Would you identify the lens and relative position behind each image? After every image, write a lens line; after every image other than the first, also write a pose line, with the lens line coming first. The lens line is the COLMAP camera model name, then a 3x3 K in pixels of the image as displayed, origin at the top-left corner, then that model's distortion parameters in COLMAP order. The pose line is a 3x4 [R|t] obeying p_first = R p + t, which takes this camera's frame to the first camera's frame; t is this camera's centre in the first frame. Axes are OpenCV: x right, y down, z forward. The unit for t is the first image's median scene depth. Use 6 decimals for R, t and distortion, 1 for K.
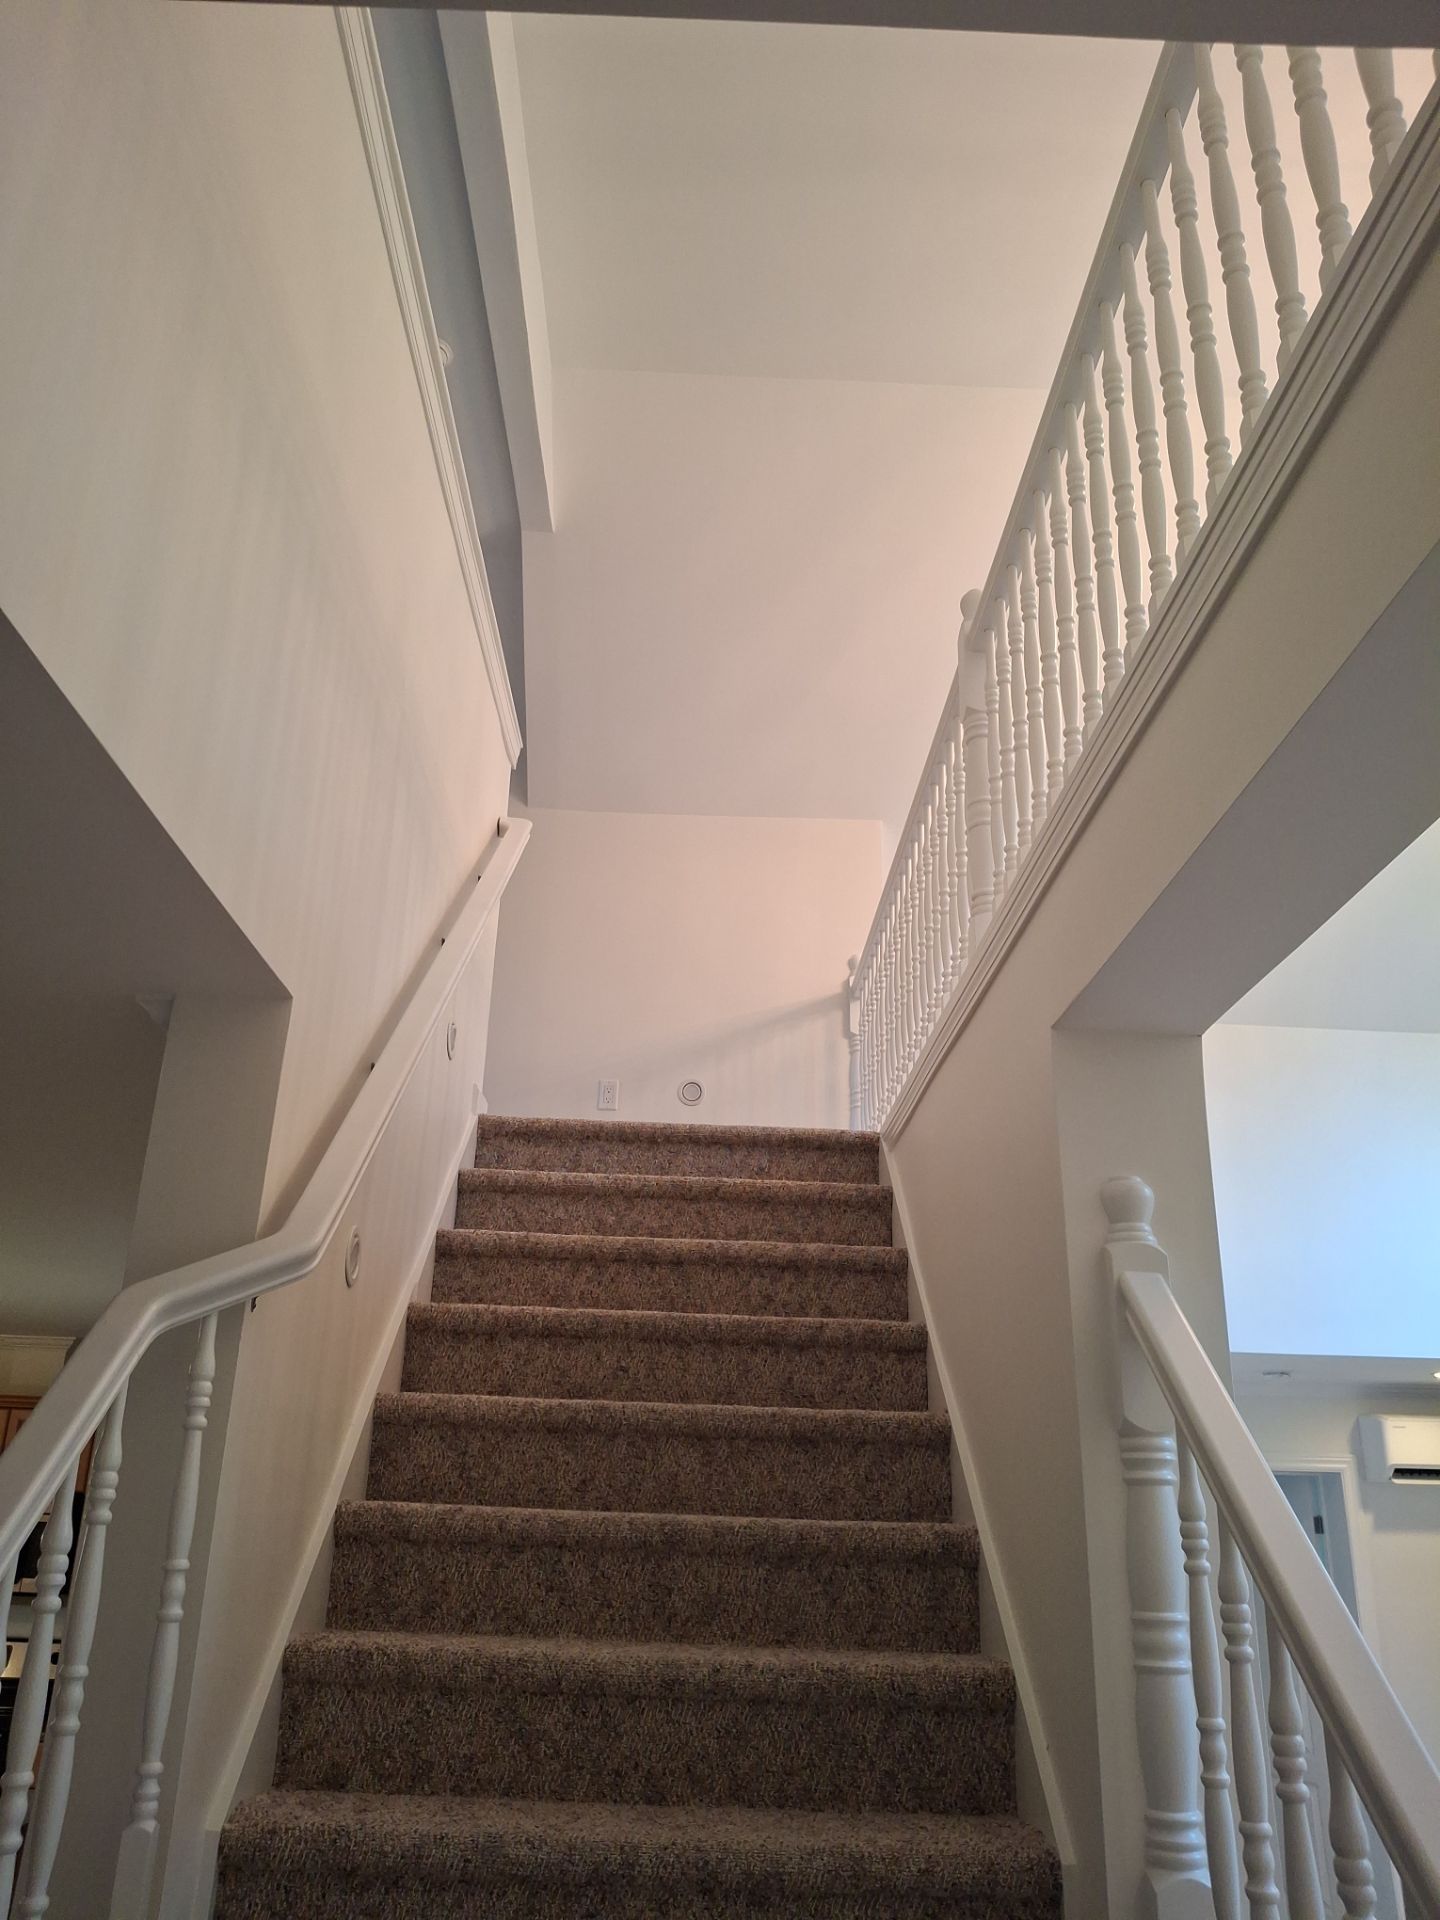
lens RADIAL K [[1370.2, 0, 720.0], [0, 1370.2, 960.0], [0, 0, 1]] dist [-0.004027, -0.055729]
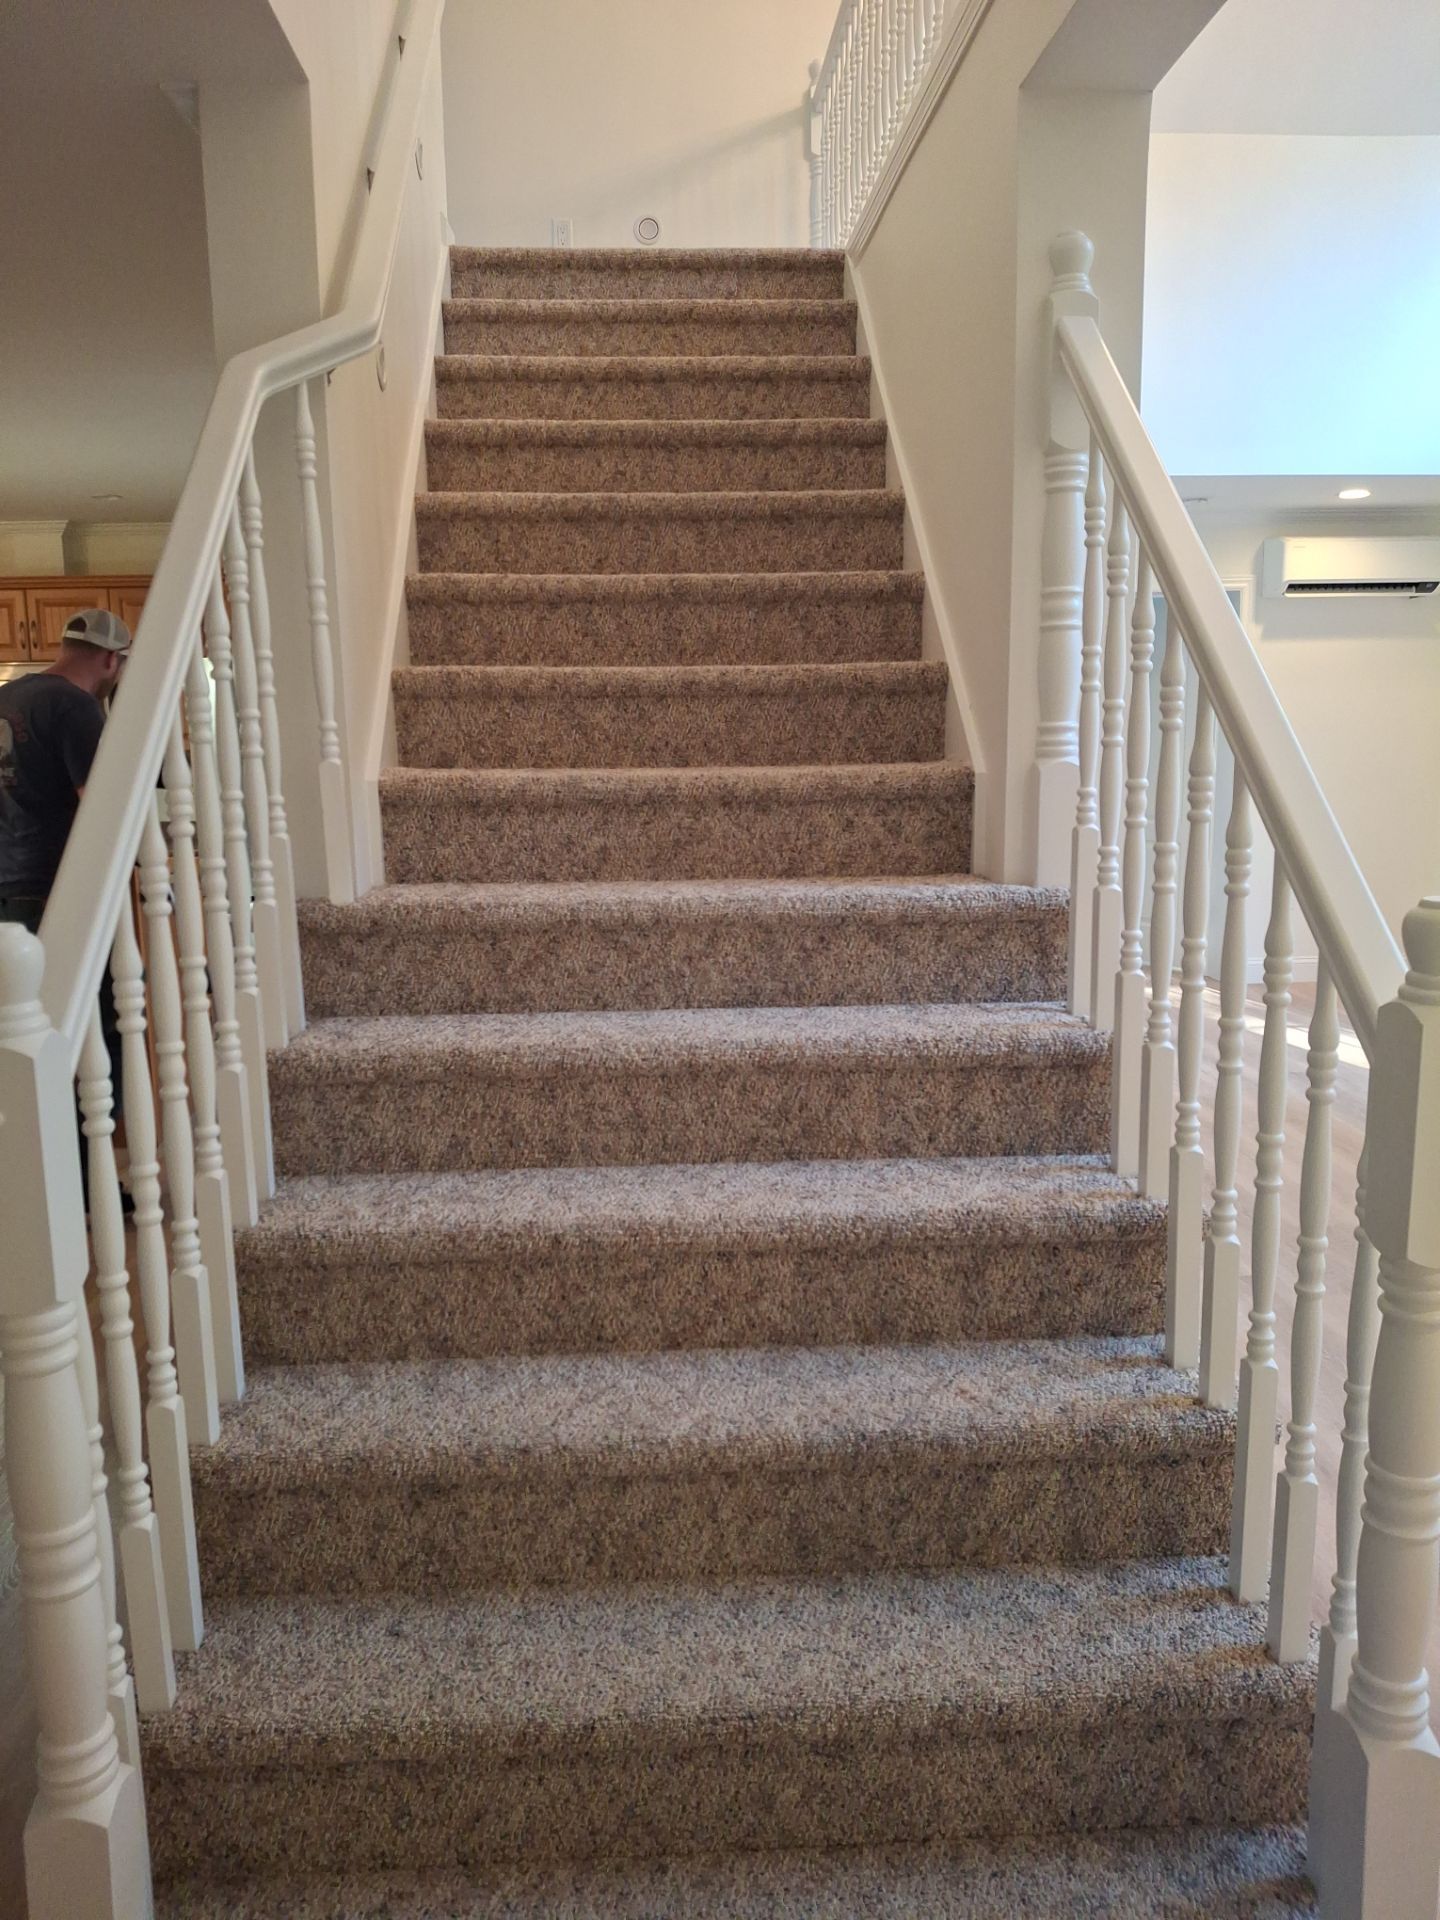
lens RADIAL K [[1370.5, 0, 701.3], [0, 1370.5, 959.1], [0, 0, 1]] dist [0.131421, -0.292836]
pose [[0.998761, -0.044583, 0.022112, -0.053273], [0.026559, 0.853274, 0.520786, 0.047963], [-0.042086, -0.519553, 0.853401, -0.232232]]
